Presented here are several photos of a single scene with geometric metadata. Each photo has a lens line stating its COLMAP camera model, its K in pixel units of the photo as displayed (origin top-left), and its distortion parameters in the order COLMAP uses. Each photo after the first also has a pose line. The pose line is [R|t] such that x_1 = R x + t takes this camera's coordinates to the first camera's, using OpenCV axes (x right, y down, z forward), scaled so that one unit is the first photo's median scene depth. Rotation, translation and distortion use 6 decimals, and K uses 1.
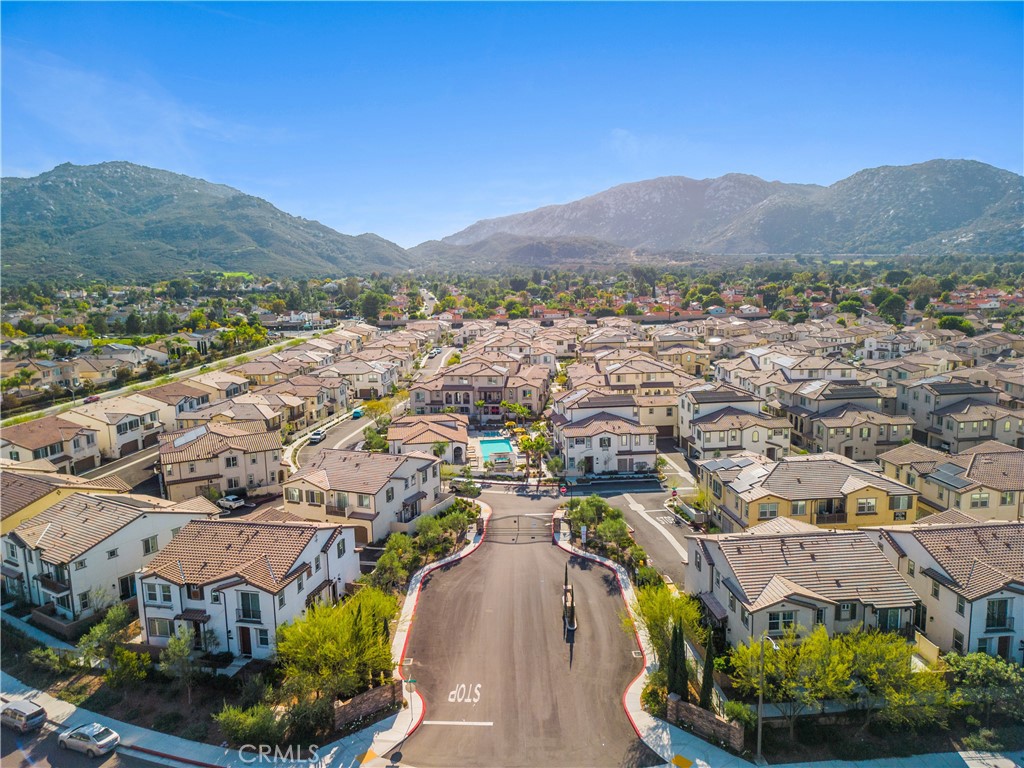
lens RADIAL K [[718.0, 0, 511.3], [0, 718.0, 387.0], [0, 0, 1]] dist [0.055495, -0.044942]
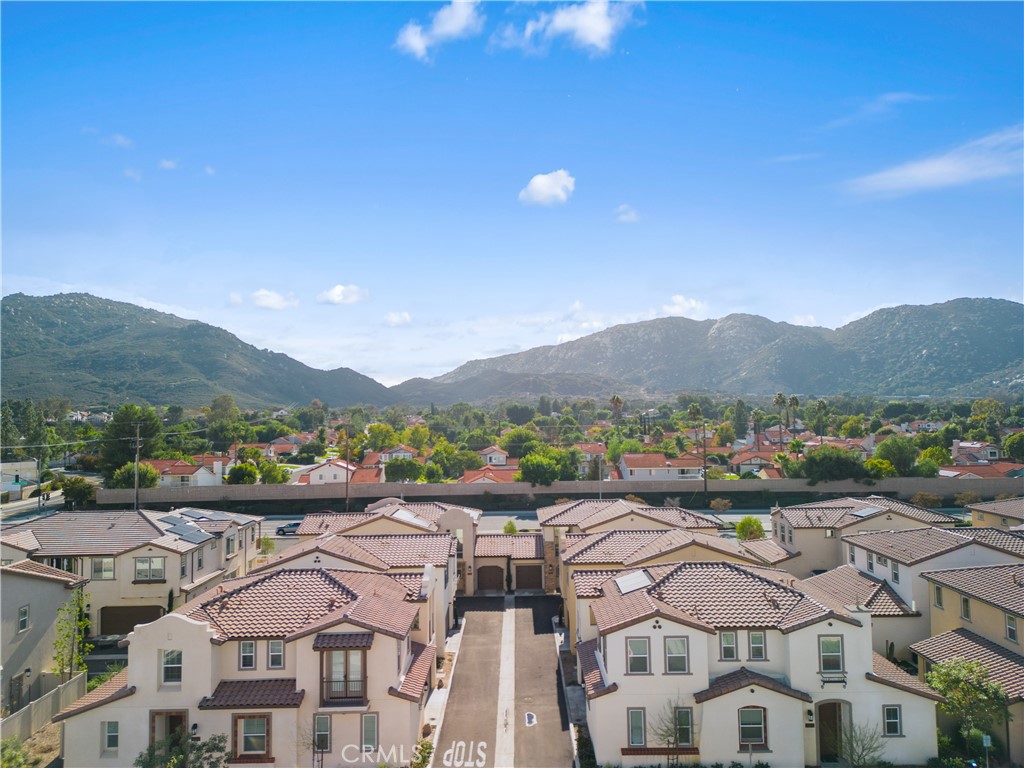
lens RADIAL K [[718.0, 0, 509.9], [0, 718.0, 380.2], [0, 0, 1]] dist [0.055495, -0.044942]
pose [[0.999885, 0.008472, 0.012613, -0.003633], [-0.005644, 0.977828, -0.209334, -0.018861], [-0.014107, 0.209239, 0.977763, 0.178329]]
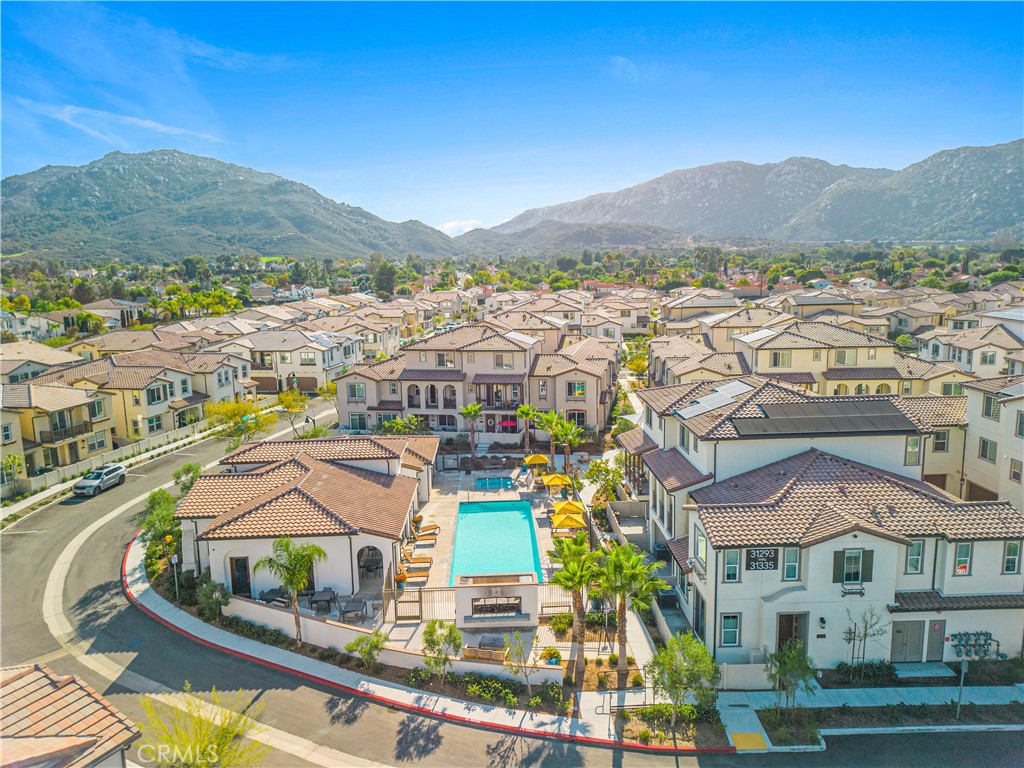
lens RADIAL K [[718.0, 0, 512.2], [0, 718.0, 385.3], [0, 0, 1]] dist [0.055495, -0.044942]
pose [[0.997858, 0.012855, -0.064144, 0.001017], [-0.012408, 0.999896, 0.007370, 0.000365], [0.064232, -0.006559, 0.997913, 0.052207]]
